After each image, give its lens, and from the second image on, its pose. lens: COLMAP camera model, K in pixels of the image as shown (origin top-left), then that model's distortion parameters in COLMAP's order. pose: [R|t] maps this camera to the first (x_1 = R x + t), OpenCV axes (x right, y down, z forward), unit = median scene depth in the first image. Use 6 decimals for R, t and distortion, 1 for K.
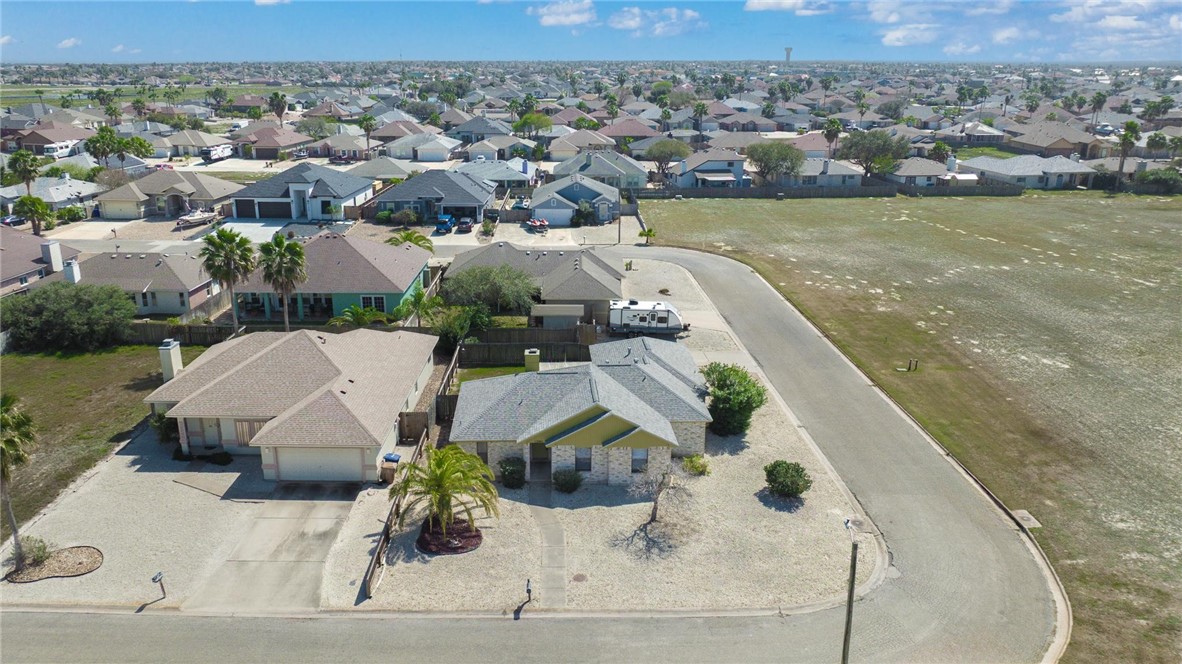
lens RADIAL K [[877.5, 0, 556.9], [0, 877.5, 333.6], [0, 0, 1]] dist [-0.002199, -0.001216]
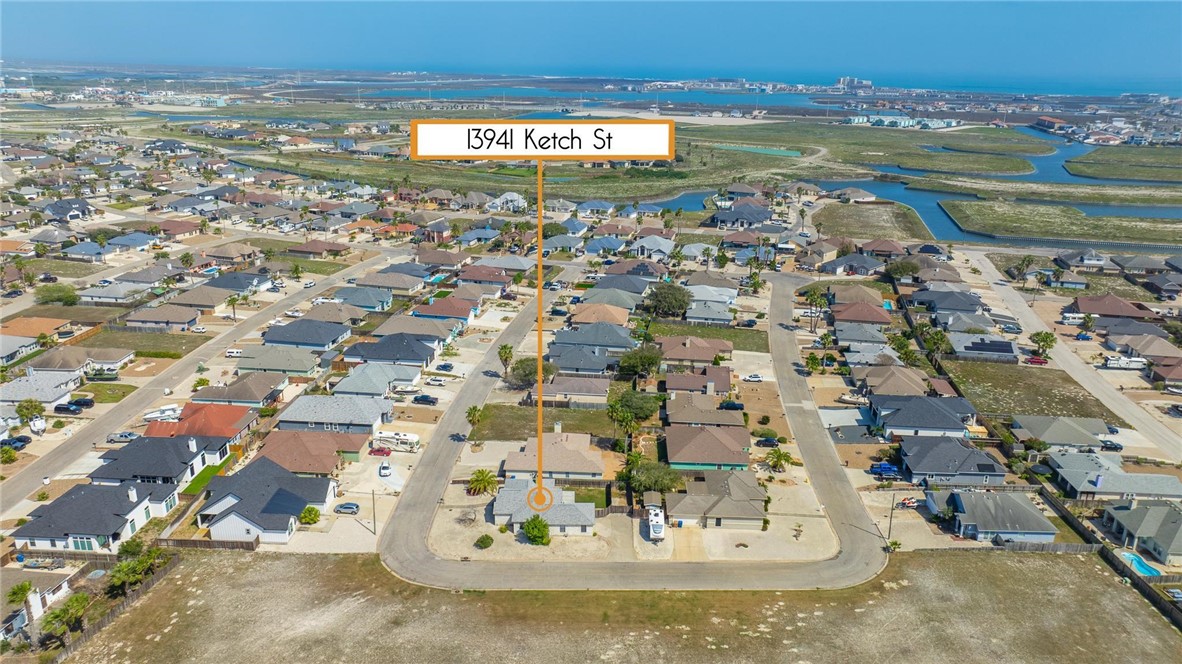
lens RADIAL K [[830.9, 0, 597.4], [0, 830.9, 331.5], [0, 0, 1]] dist [-0.008569, -0.004922]
pose [[-0.012235, 0.313774, -0.949419, 1.323746], [-0.314558, 0.900077, 0.301521, -0.709335], [0.949159, 0.302336, 0.087687, 0.426951]]
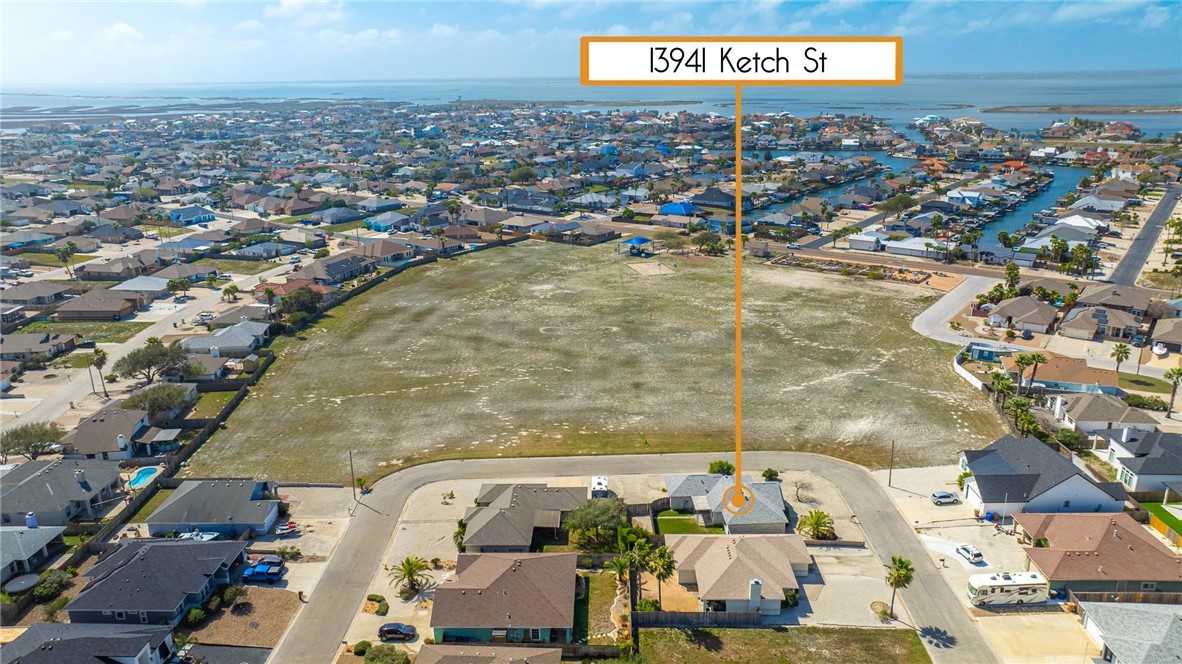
lens RADIAL K [[830.9, 0, 597.4], [0, 830.9, 331.5], [0, 0, 1]] dist [-0.008569, -0.004922]
pose [[-0.015297, -0.297539, 0.954587, -1.134068], [0.309614, 0.906366, 0.287471, -0.630591], [-0.950739, 0.299952, 0.078257, 0.570769]]
